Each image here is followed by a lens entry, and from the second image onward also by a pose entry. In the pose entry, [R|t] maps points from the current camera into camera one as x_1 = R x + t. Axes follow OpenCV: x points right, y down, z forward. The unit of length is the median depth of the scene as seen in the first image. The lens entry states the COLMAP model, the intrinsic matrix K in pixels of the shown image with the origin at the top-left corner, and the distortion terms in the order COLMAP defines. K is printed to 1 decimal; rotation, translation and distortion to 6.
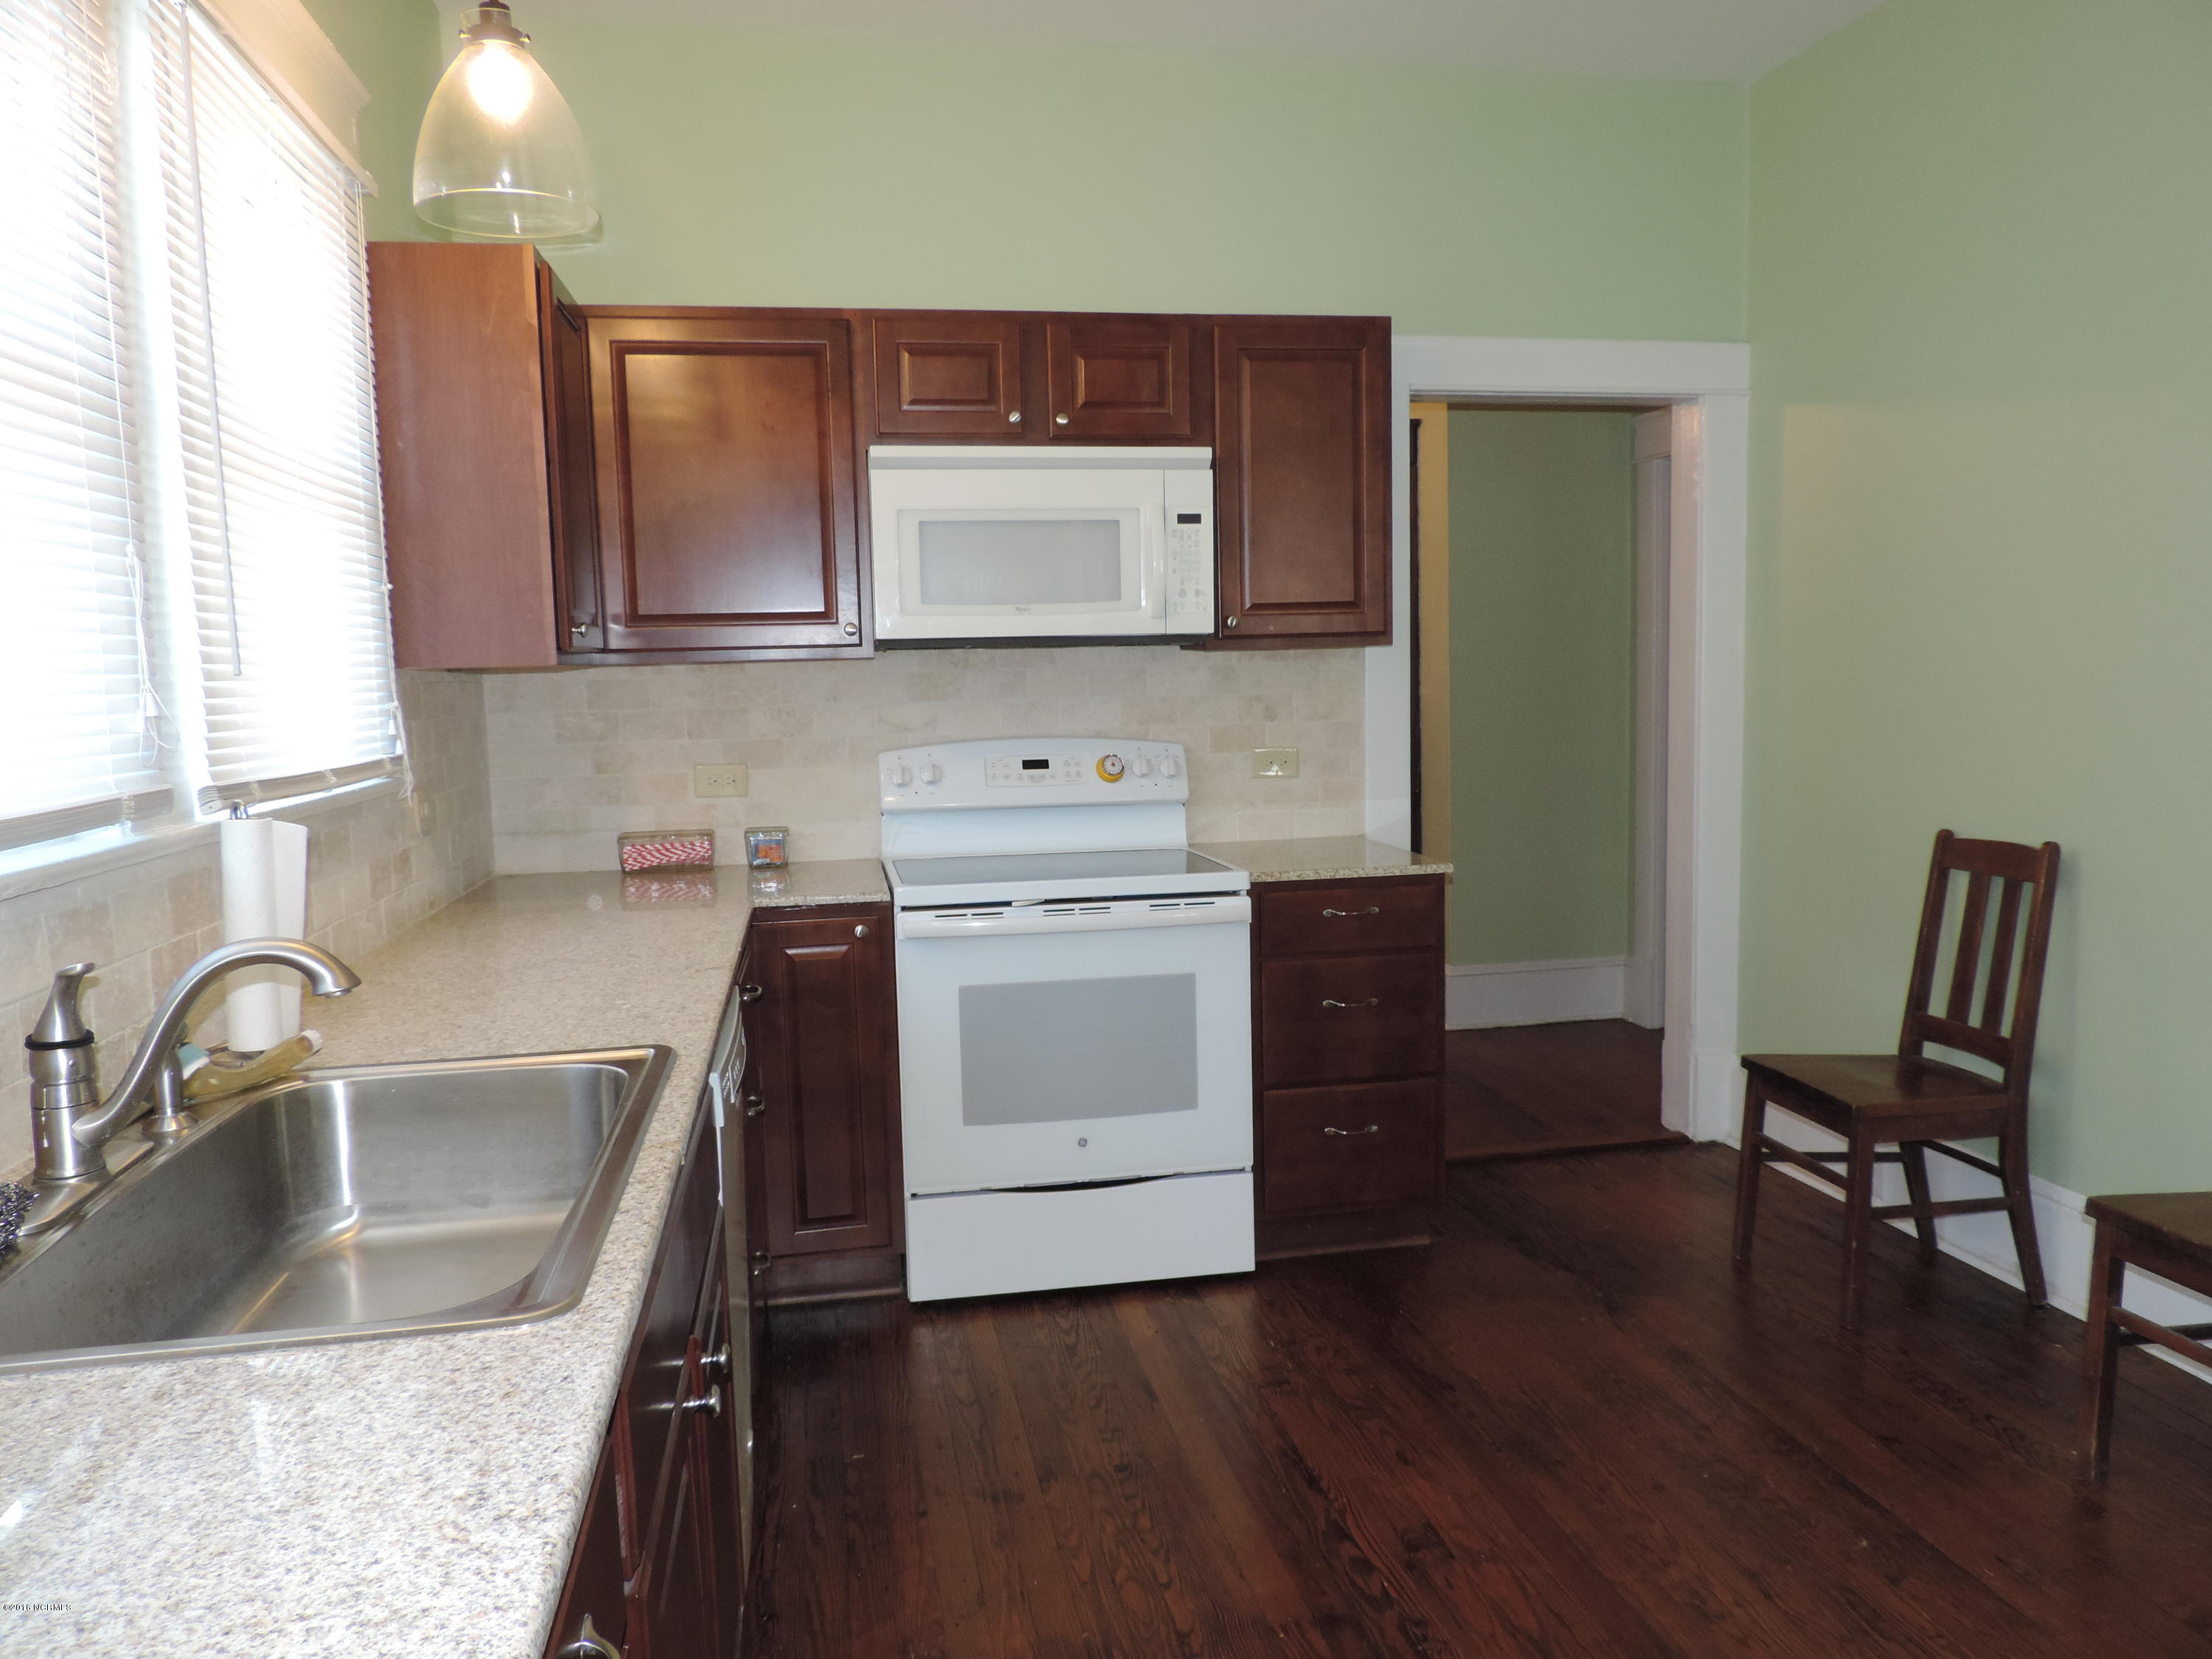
lens RADIAL K [[1567.6, 0, 1119.5], [0, 1567.6, 827.2], [0, 0, 1]] dist [-0.017852, -0.002491]
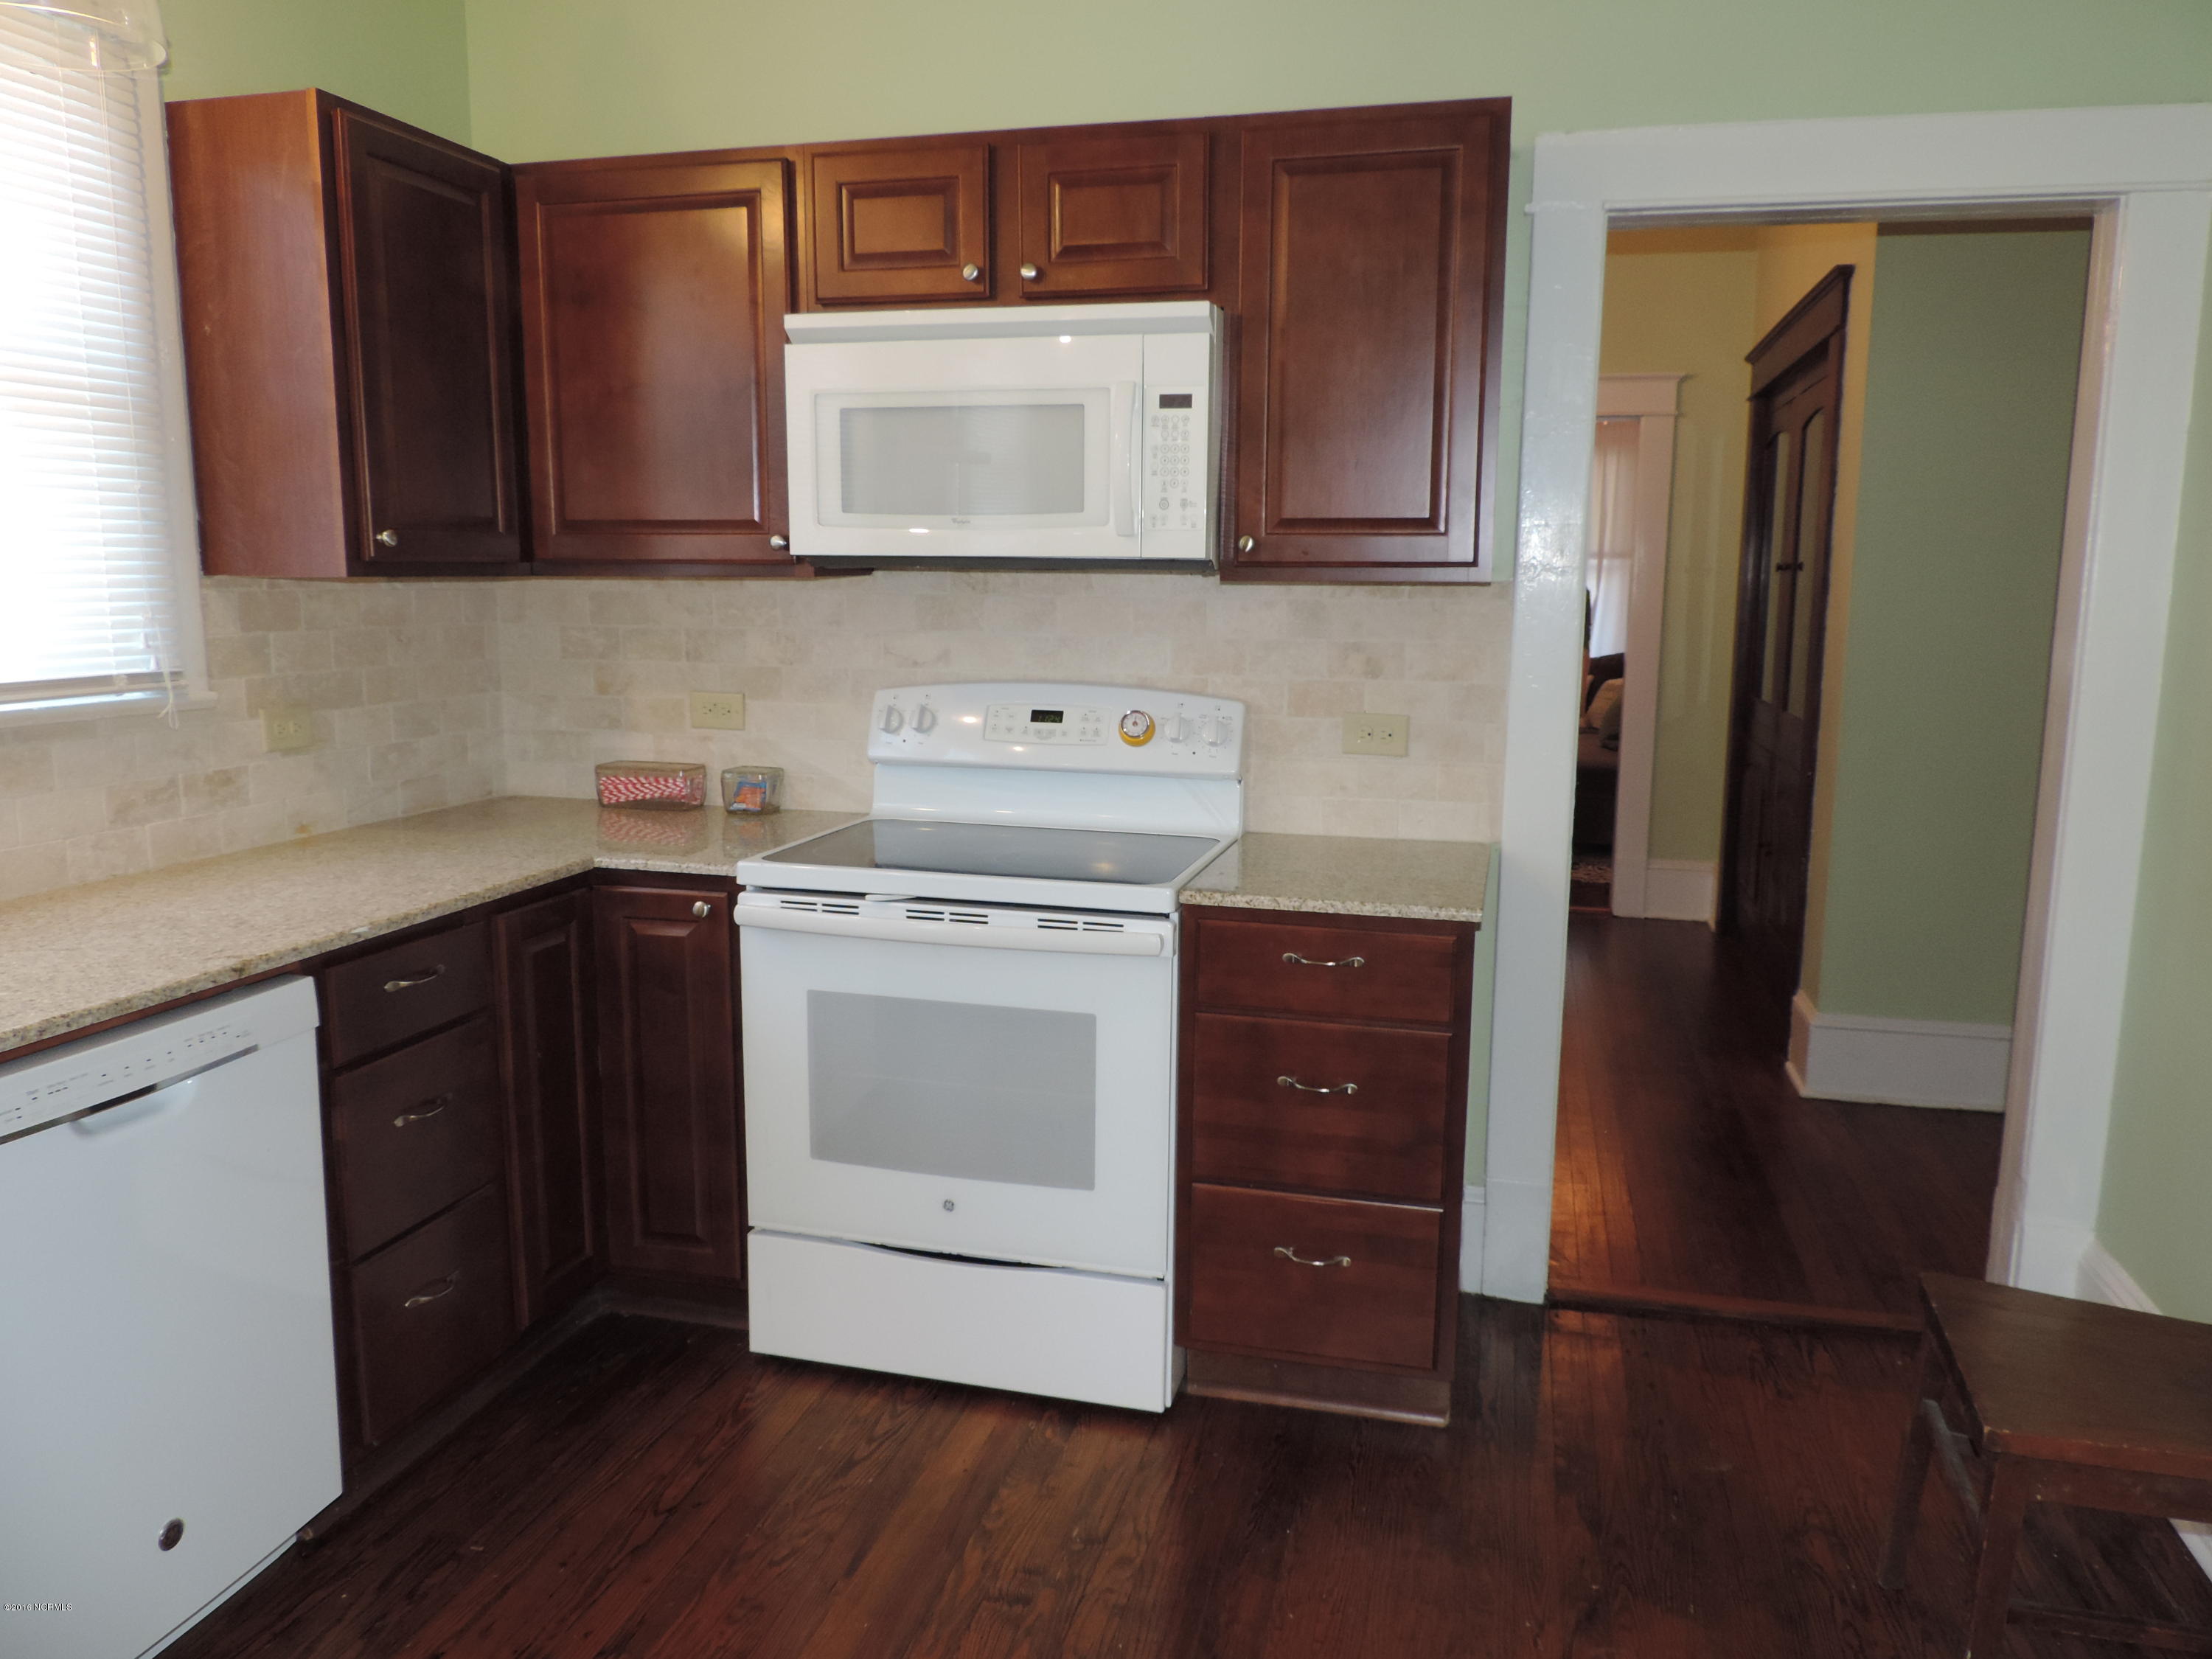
lens RADIAL K [[1567.6, 0, 1111.4], [0, 1567.6, 830.4], [0, 0, 1]] dist [-0.017852, -0.002491]
pose [[0.905385, 0.100149, -0.412612, 0.335065], [-0.073758, 0.994107, 0.079443, -0.051810], [0.418136, -0.041494, 0.907436, 0.306411]]
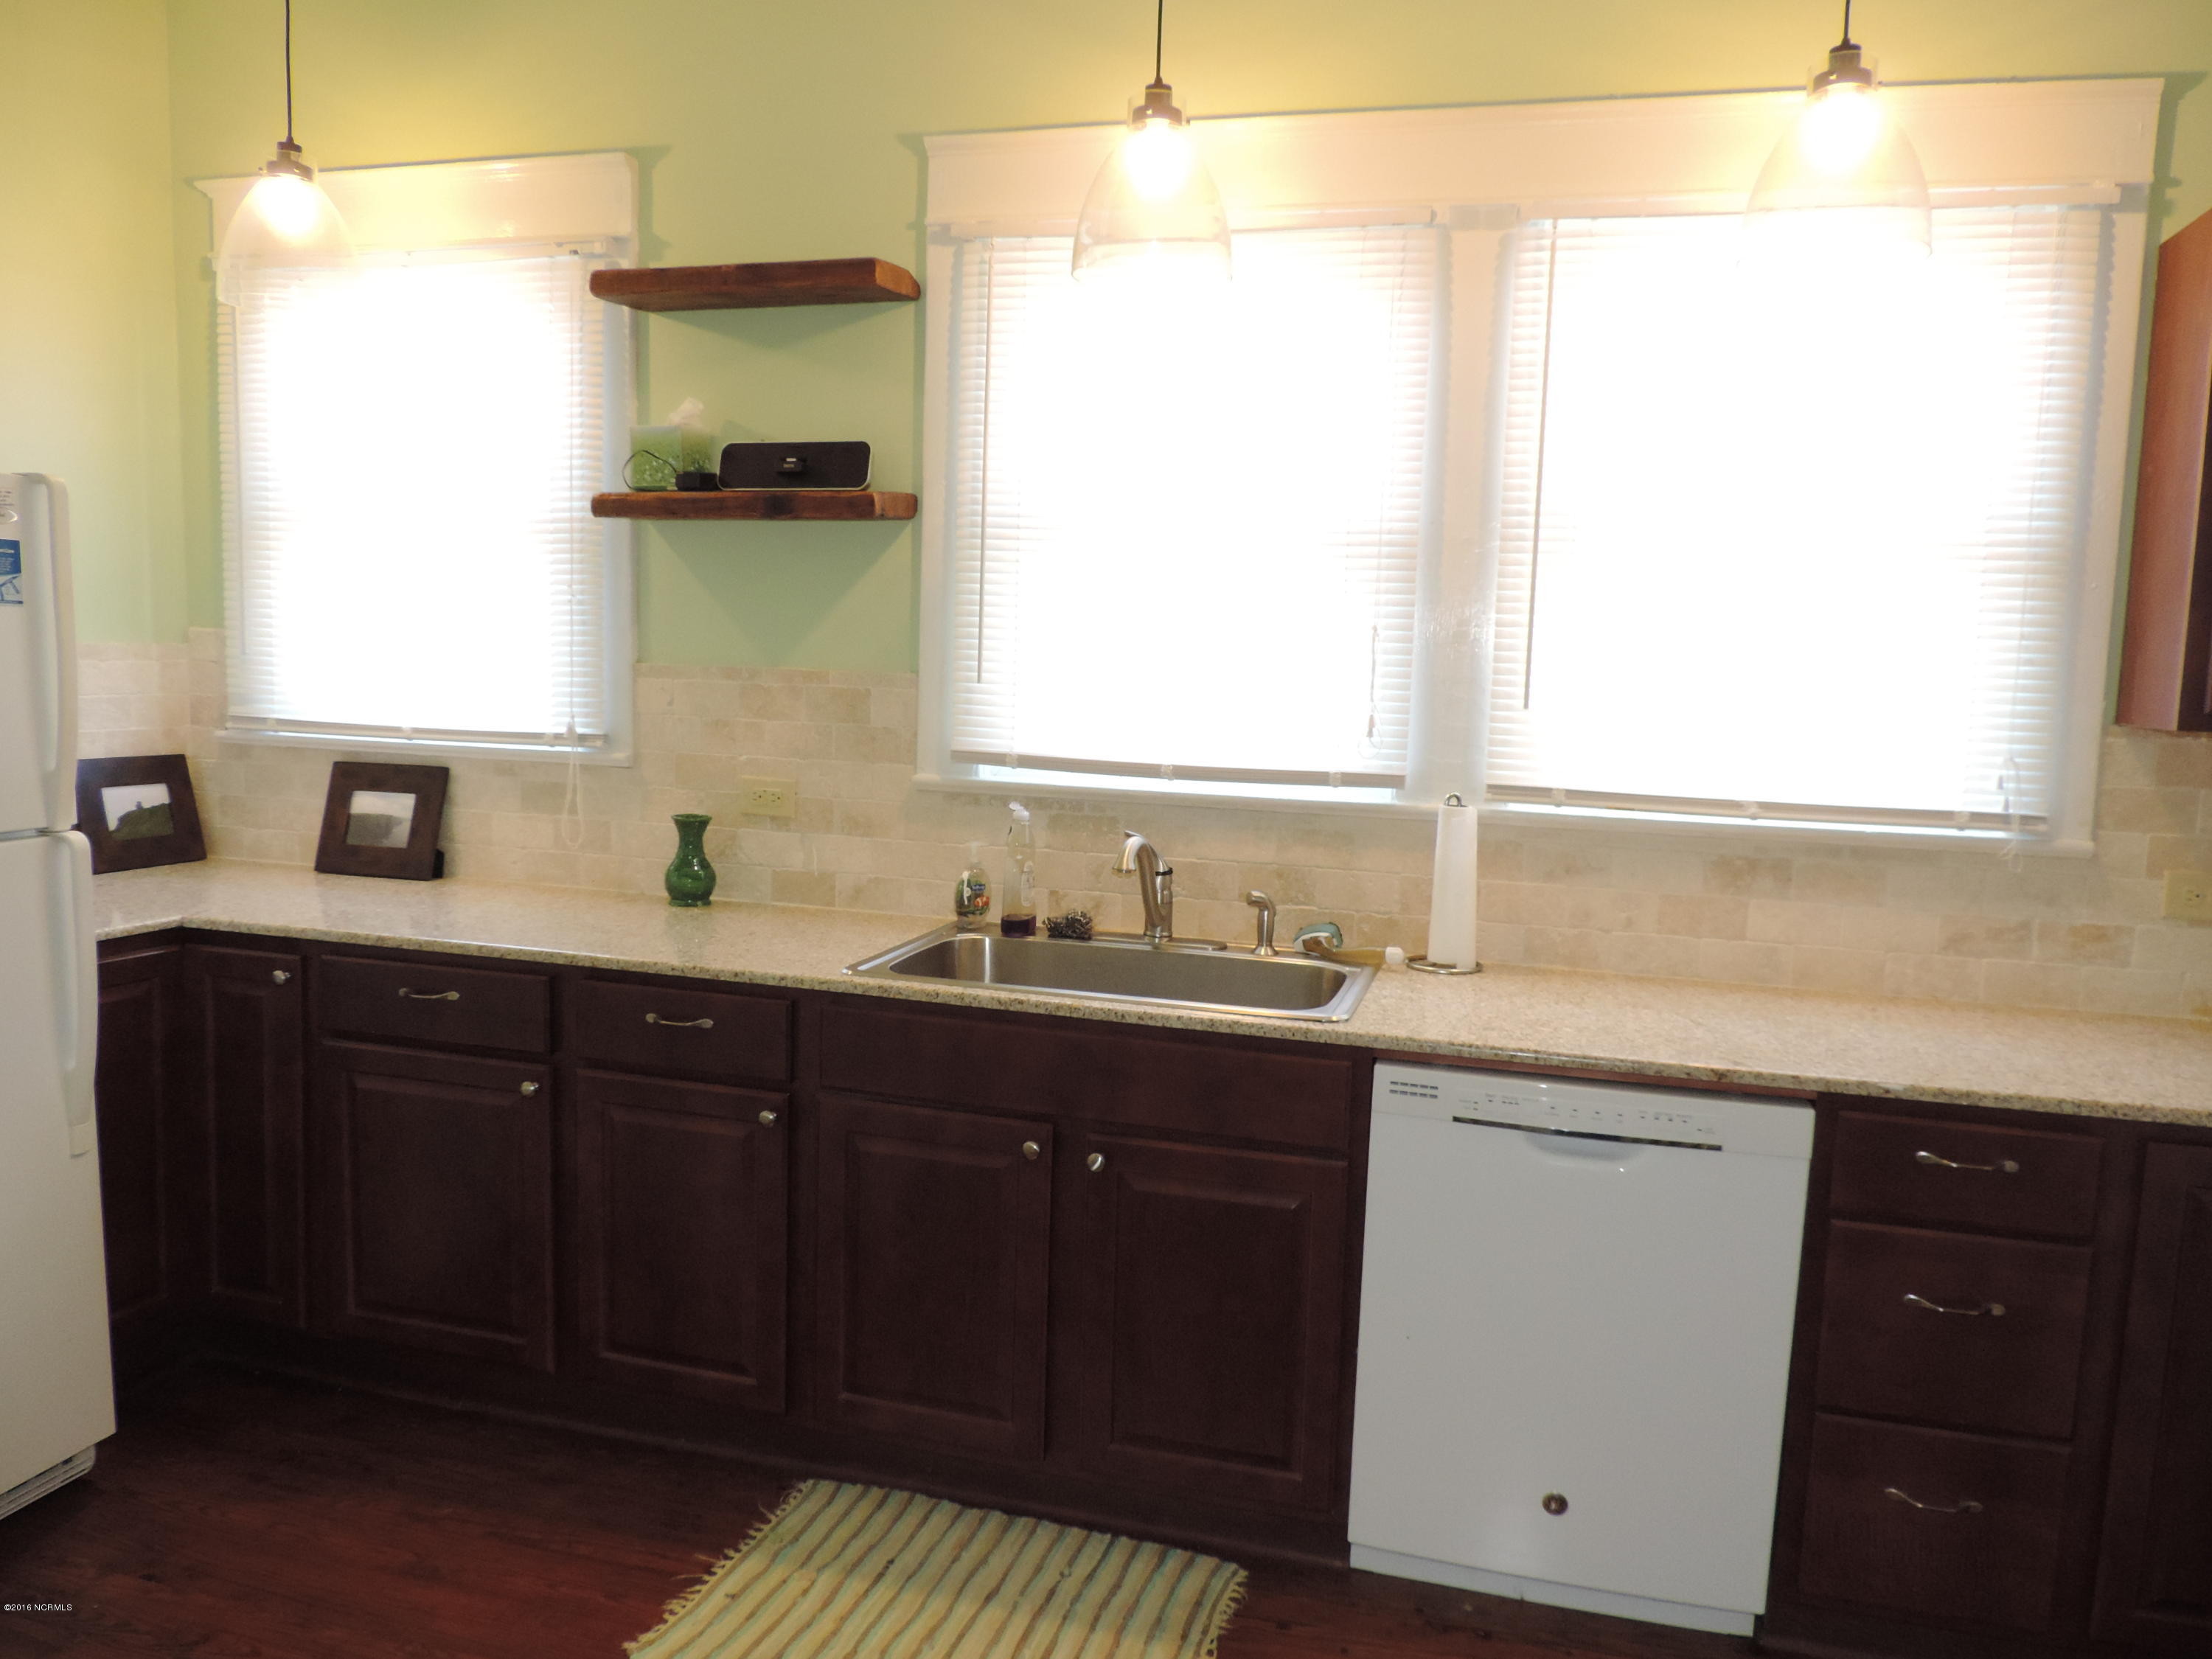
lens RADIAL K [[1567.6, 0, 1112.8], [0, 1567.6, 830.1], [0, 0, 1]] dist [-0.017852, -0.002491]
pose [[-0.441983, 0.115032, -0.889617, 0.480755], [-0.106141, 0.978070, 0.179202, -0.118632], [0.890722, 0.173629, -0.420081, 0.739769]]
